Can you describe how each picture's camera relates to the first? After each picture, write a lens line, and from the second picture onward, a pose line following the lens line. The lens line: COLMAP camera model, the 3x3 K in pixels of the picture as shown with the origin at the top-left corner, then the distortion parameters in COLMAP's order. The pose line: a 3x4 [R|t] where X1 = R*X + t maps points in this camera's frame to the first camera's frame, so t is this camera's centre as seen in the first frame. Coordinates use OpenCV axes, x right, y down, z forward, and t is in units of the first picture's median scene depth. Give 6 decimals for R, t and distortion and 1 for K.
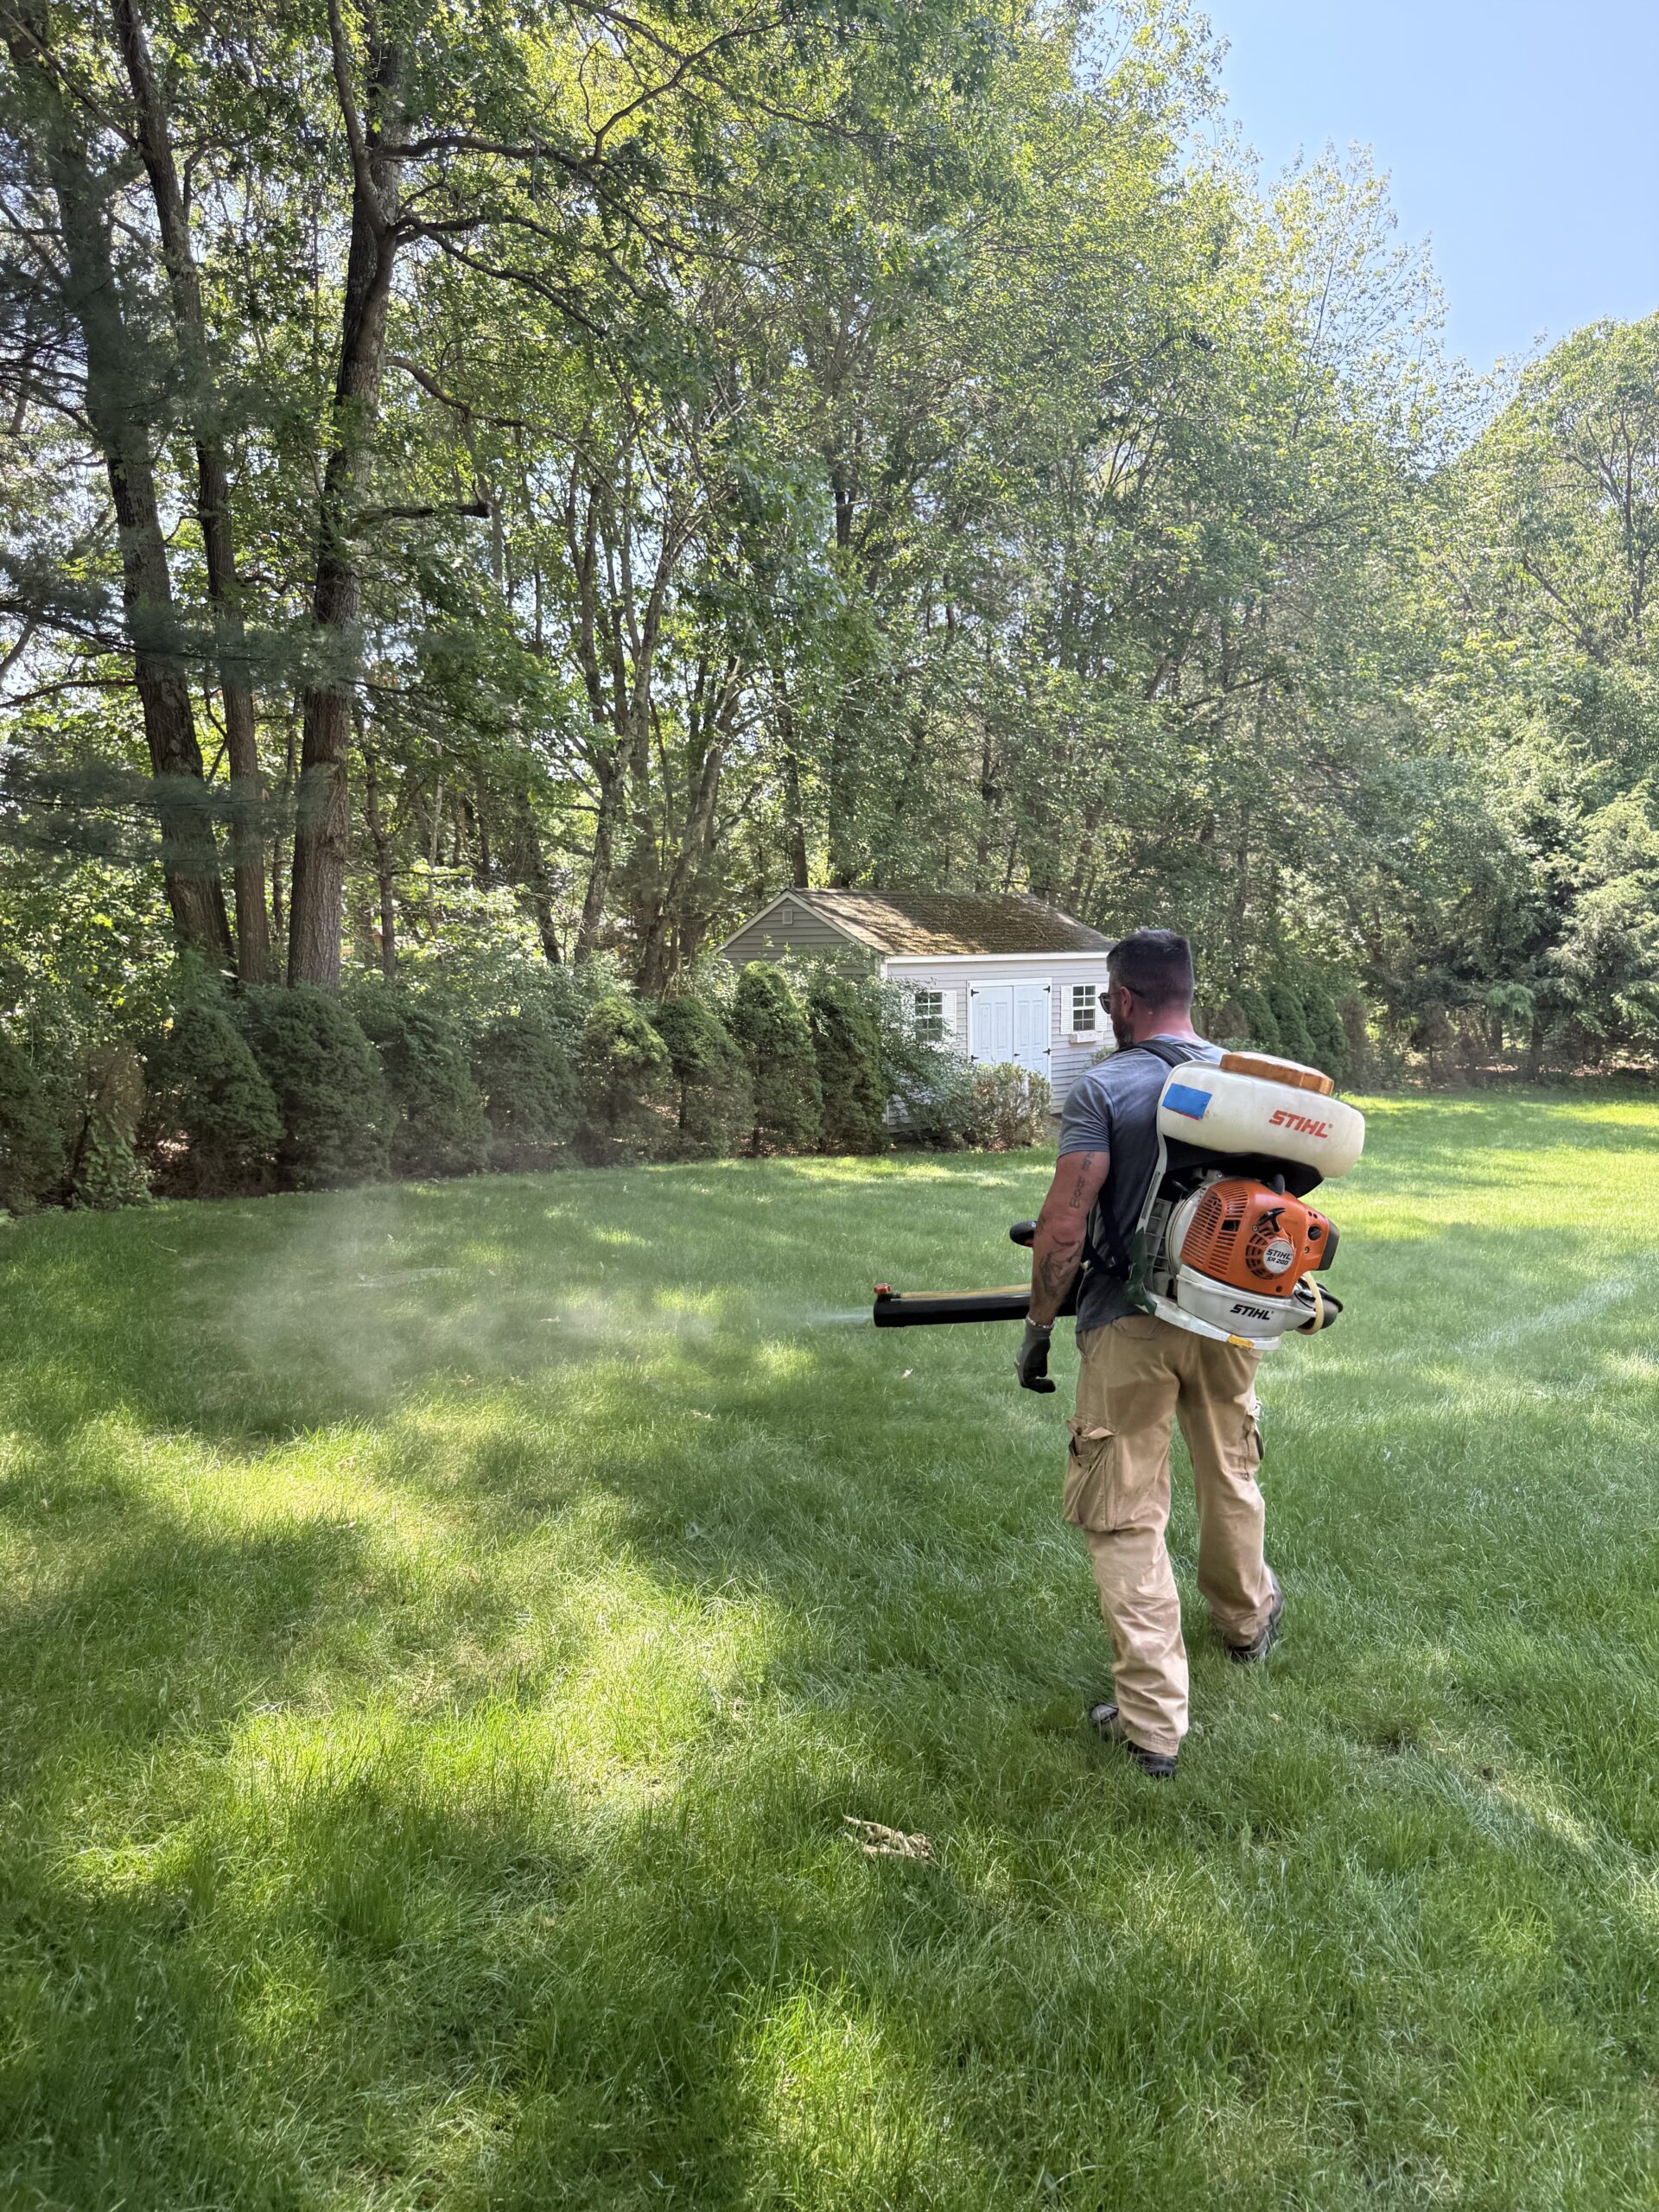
lens RADIAL K [[1515.2, 0, 831.3], [0, 1515.2, 1111.6], [0, 0, 1]] dist [-0.034439, -0.024443]
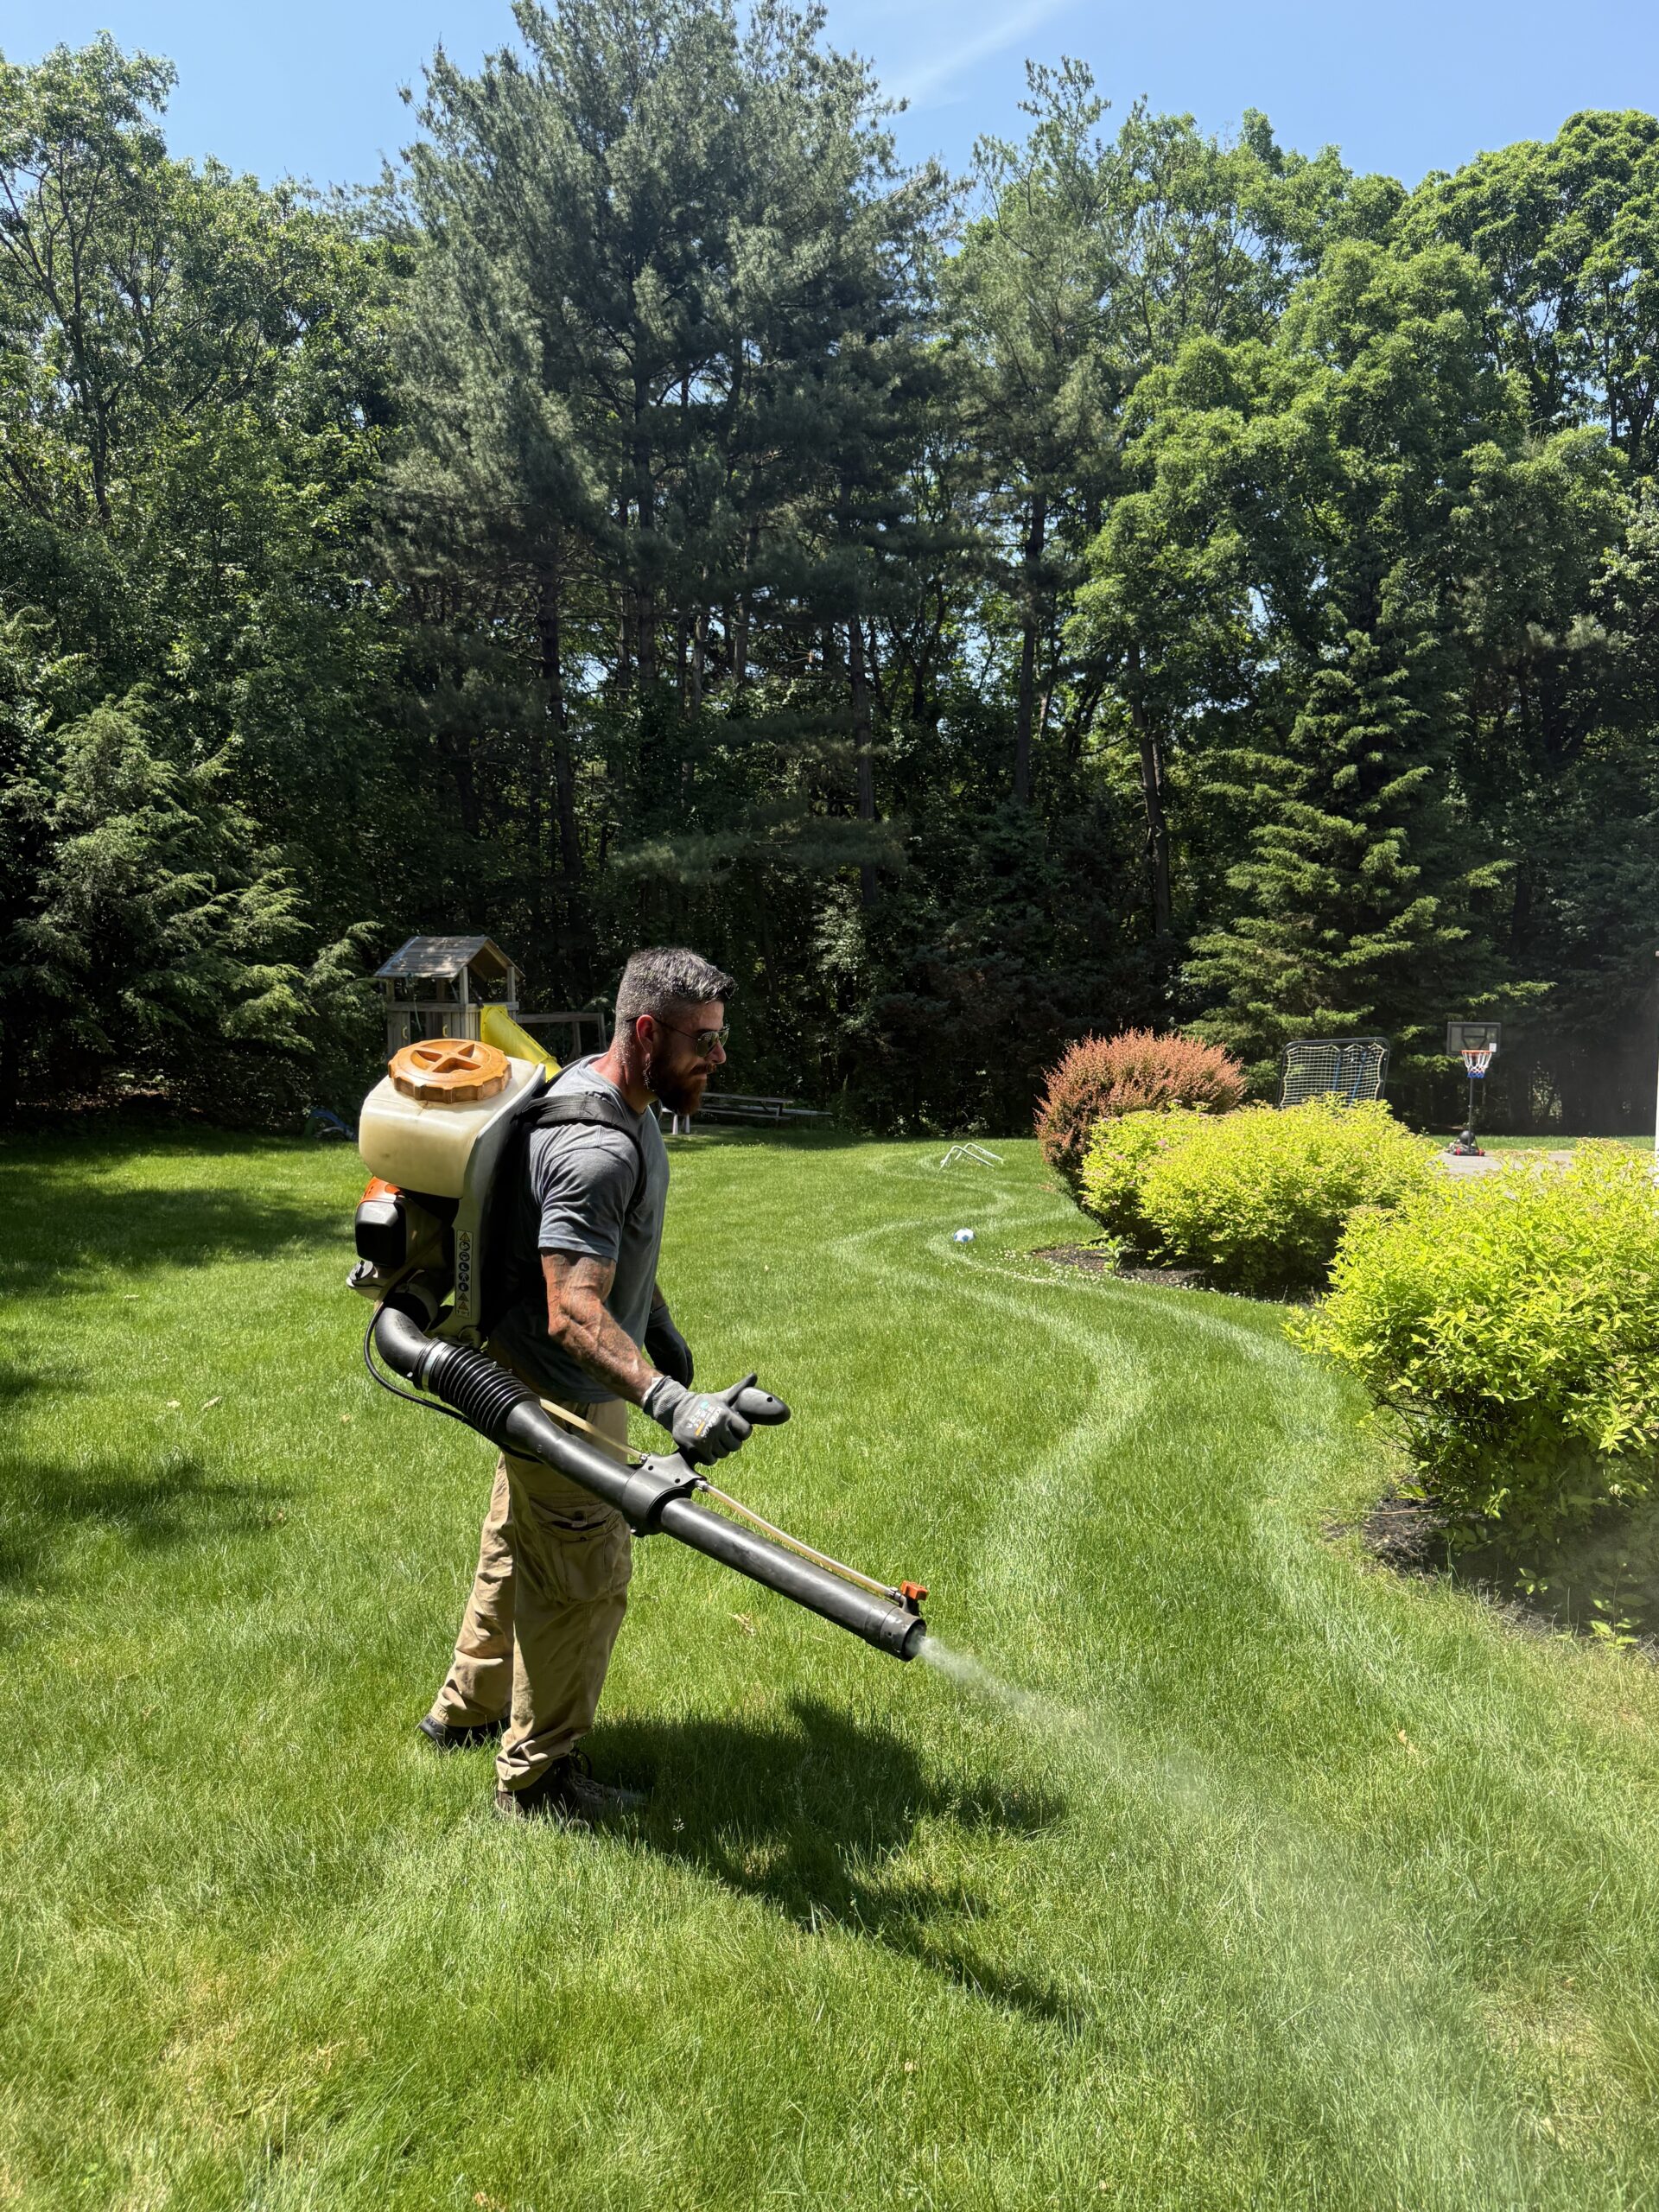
lens RADIAL K [[1515.2, 0, 841.2], [0, 1515.2, 1149.7], [0, 0, 1]] dist [-0.034439, -0.024443]
pose [[0.571345, -0.078753, 0.816923, 0.144282], [0.064280, 0.996622, 0.051120, -0.019813], [-0.818189, 0.023304, 0.574477, 0.336135]]
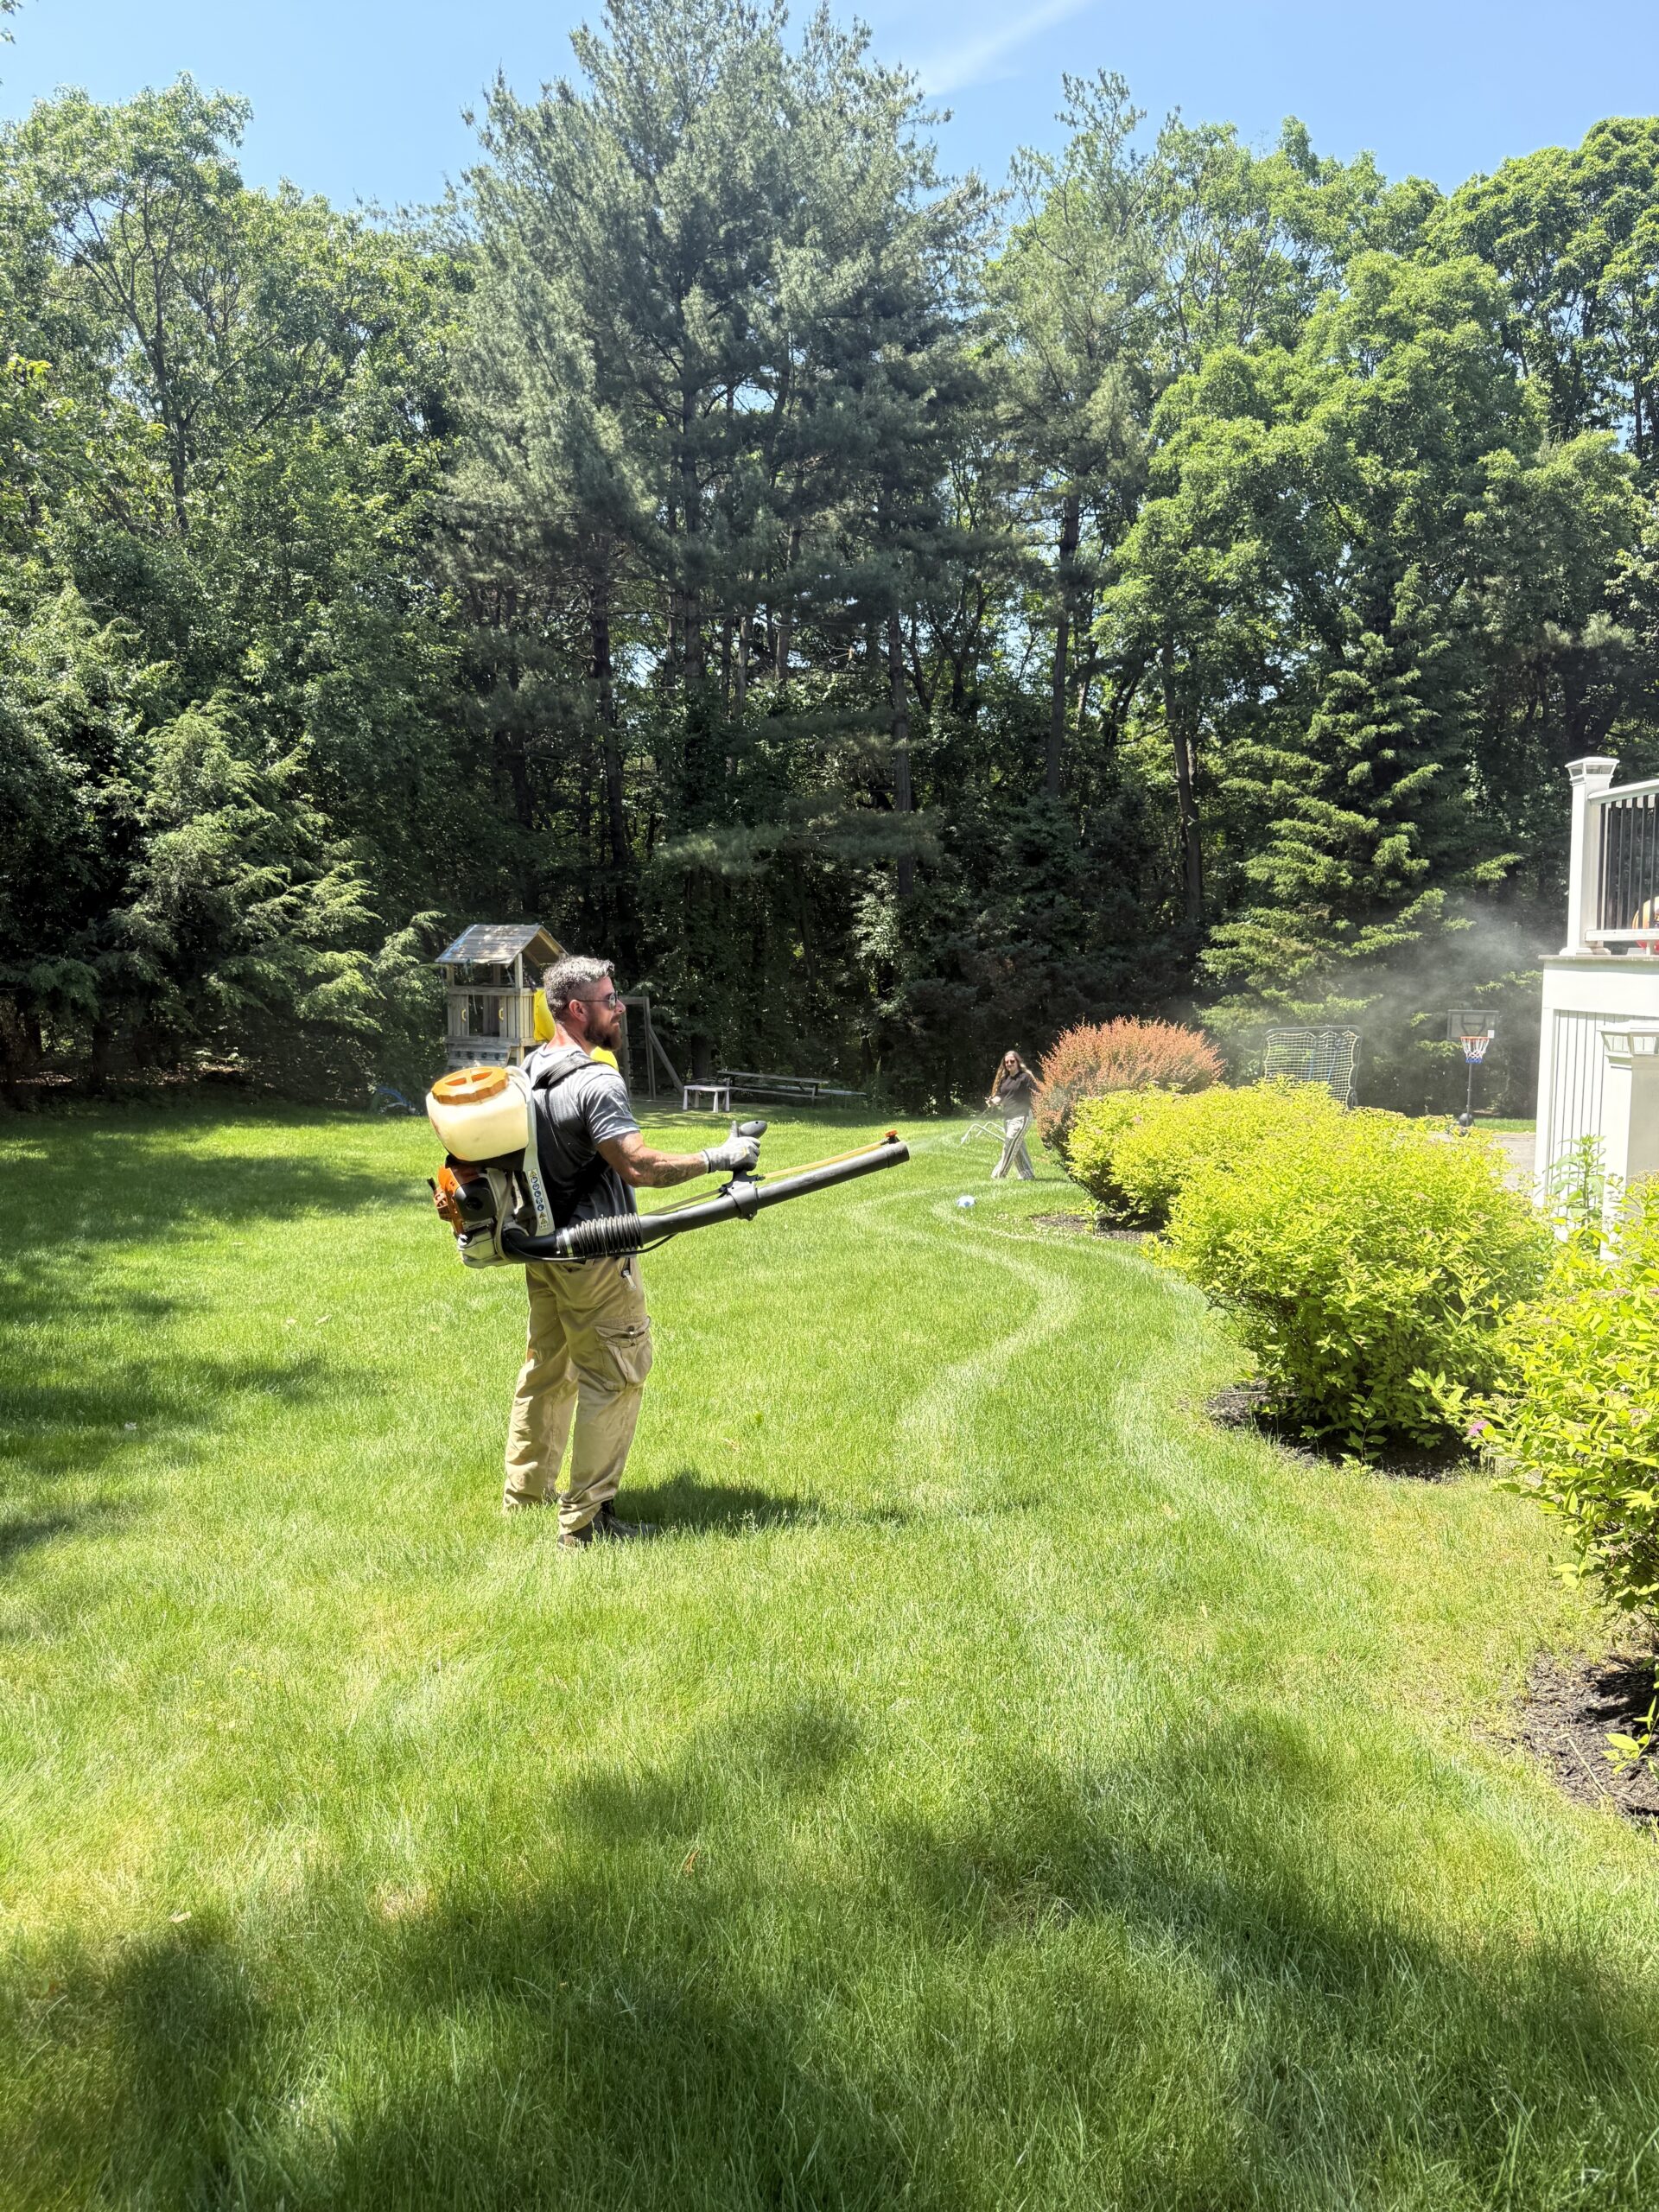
lens RADIAL K [[1515.2, 0, 840.0], [0, 1515.2, 1127.4], [0, 0, 1]] dist [-0.034439, -0.024443]
pose [[0.597118, -0.072663, 0.798856, 0.110858], [0.058599, 0.997179, 0.046902, -0.019516], [-0.800010, 0.018806, 0.599691, 0.301705]]
